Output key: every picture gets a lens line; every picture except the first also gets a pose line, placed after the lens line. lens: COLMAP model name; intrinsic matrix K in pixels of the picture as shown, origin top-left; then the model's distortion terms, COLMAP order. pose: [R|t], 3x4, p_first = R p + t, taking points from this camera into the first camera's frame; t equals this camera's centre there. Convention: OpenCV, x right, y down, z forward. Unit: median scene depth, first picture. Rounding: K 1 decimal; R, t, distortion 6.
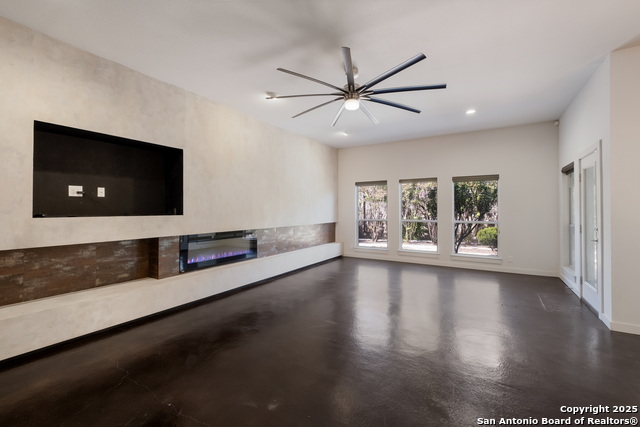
lens RADIAL K [[274.7, 0, 316.8], [0, 274.7, 210.8], [0, 0, 1]] dist [0.019466, -0.000127]
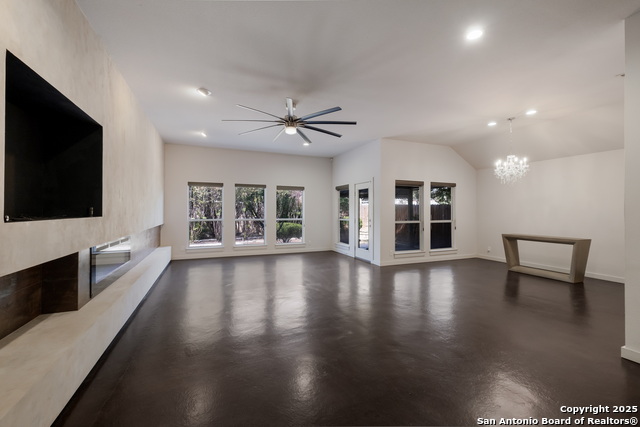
lens RADIAL K [[277.6, 0, 317.0], [0, 277.6, 211.6], [0, 0, 1]] dist [0.001313, -0.000107]
pose [[0.589072, 0.001192, 0.808079, -0.610260], [-0.001523, 0.999999, -0.000365, 0.001830], [-0.808079, -0.001016, 0.589073, 0.089061]]
